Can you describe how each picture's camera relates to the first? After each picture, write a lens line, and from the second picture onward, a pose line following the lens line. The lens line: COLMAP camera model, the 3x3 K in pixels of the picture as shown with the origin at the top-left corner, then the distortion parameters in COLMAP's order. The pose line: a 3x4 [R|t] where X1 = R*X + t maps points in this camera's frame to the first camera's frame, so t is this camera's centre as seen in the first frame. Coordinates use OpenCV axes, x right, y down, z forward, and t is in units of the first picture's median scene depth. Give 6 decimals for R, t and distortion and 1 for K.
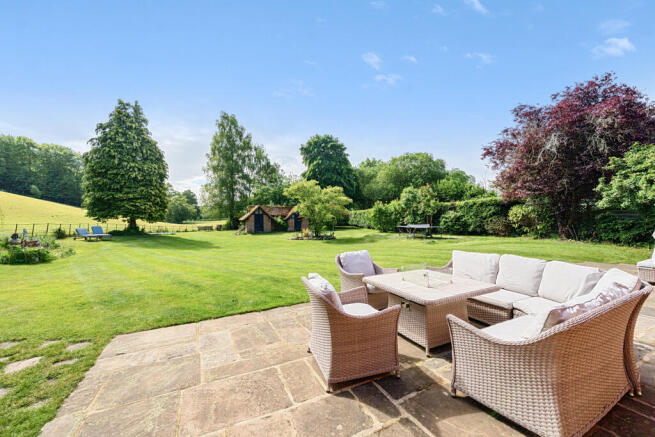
lens RADIAL K [[258.7, 0, 328.6], [0, 258.7, 218.6], [0, 0, 1]] dist [0.001097, 0.000115]
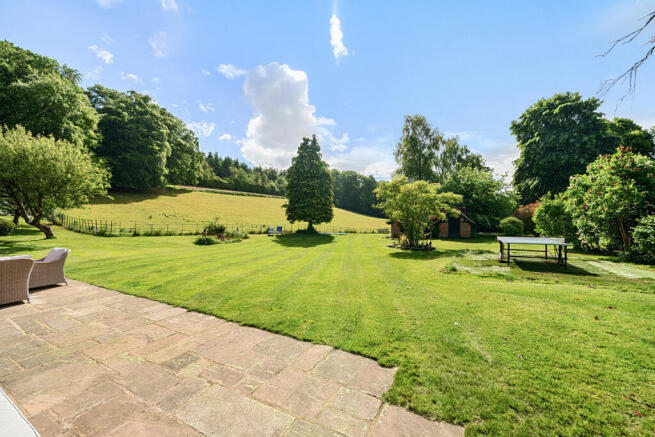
lens RADIAL K [[258.7, 0, 328.3], [0, 258.7, 223.8], [0, 0, 1]] dist [0.001097, 0.000115]
pose [[0.567535, 0.008139, -0.823309, 0.245289], [0.000266, 0.999949, 0.010069, -0.003368], [0.823349, -0.005934, 0.567504, 0.176428]]
